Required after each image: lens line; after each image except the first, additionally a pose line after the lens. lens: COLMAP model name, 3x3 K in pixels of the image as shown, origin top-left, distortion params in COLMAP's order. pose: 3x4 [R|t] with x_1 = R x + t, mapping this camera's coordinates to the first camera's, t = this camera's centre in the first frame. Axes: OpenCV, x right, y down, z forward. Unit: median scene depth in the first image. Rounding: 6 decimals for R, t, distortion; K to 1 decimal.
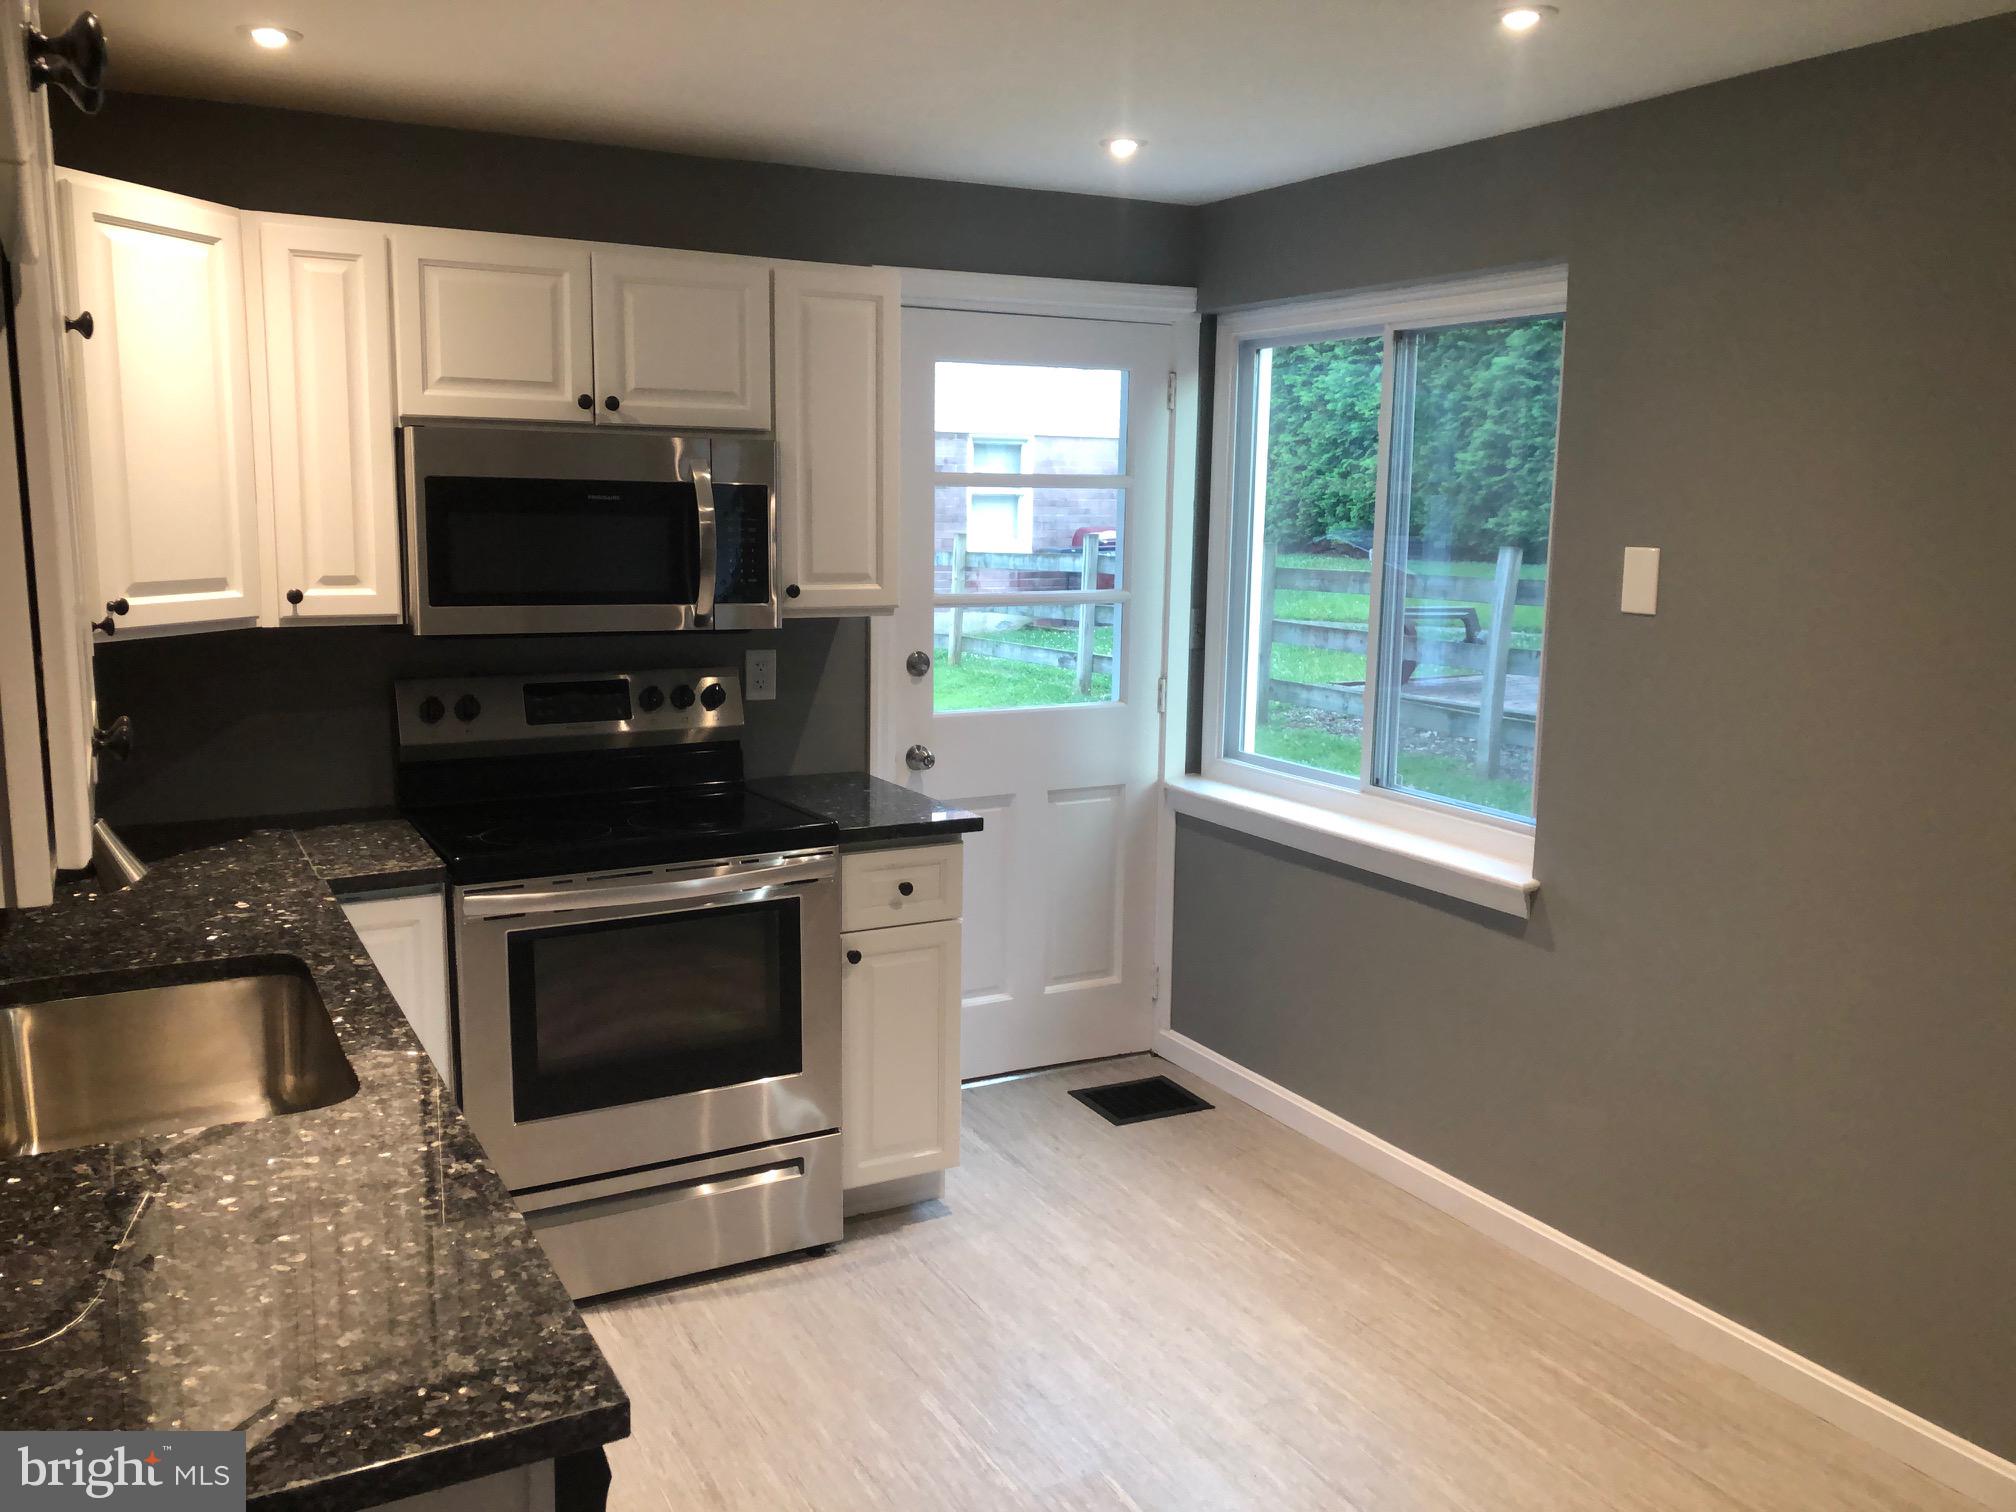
lens RADIAL K [[1635.0, 0, 1008.0], [0, 1635.0, 756.0], [0, 0, 1]] dist [0.139824, -0.387828]
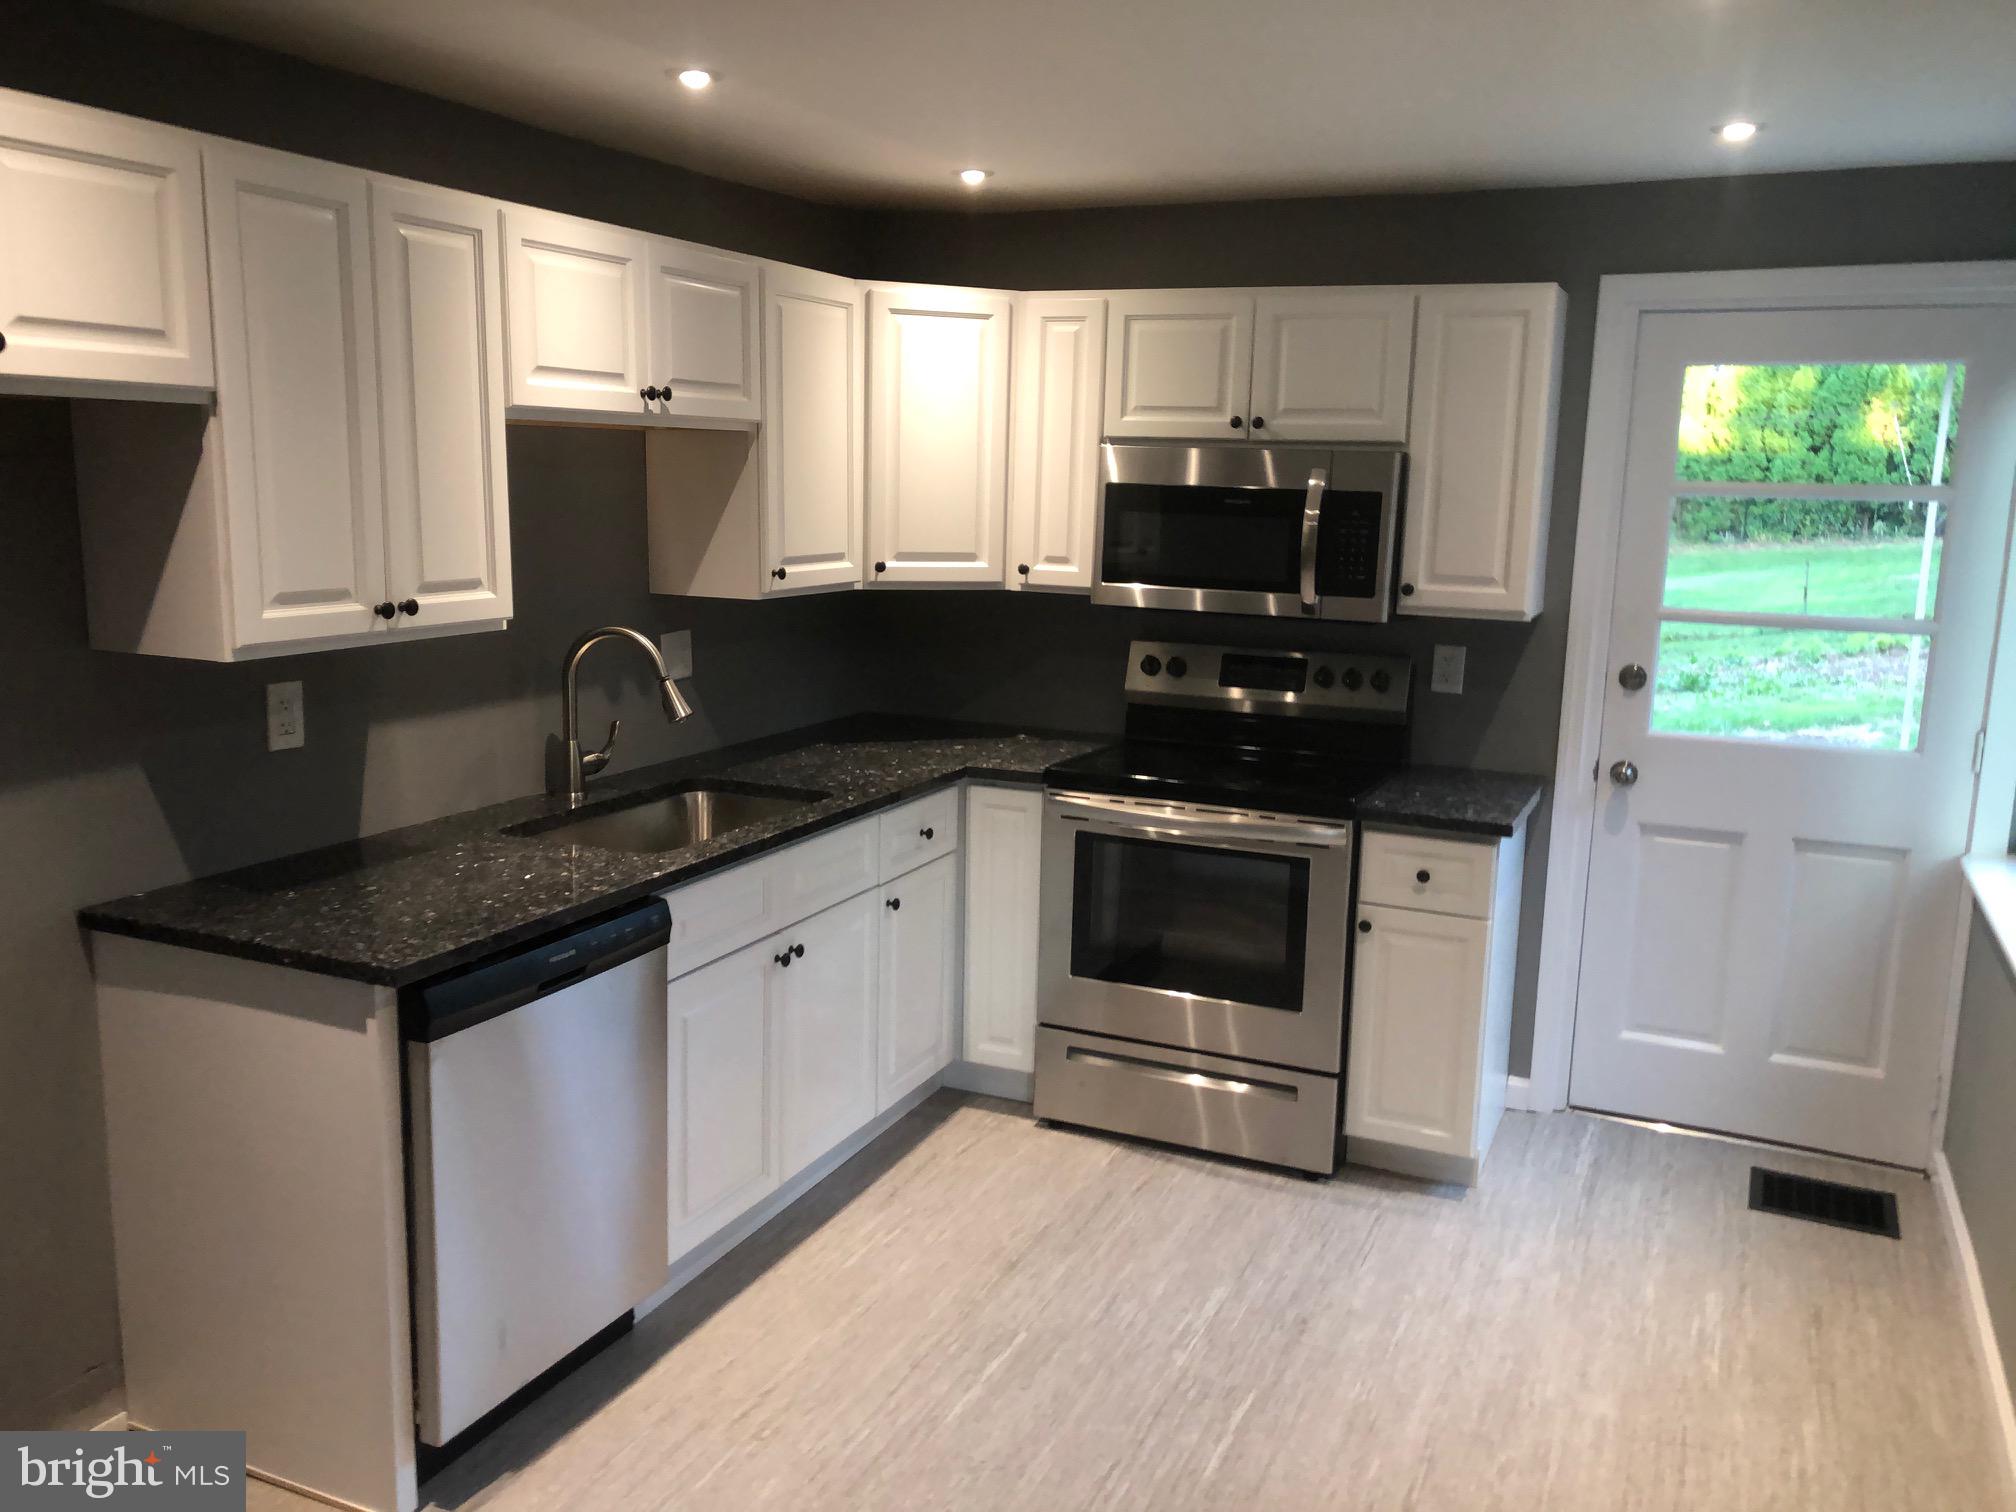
lens RADIAL K [[1625.8, 0, 1007.5], [0, 1625.8, 794.4], [0, 0, 1]] dist [-0.006125, 0.000951]
pose [[0.596260, 0.157041, -0.787281, 0.597892], [-0.140724, 0.985942, 0.090089, -0.027607], [0.790361, 0.057073, 0.609978, 0.149395]]
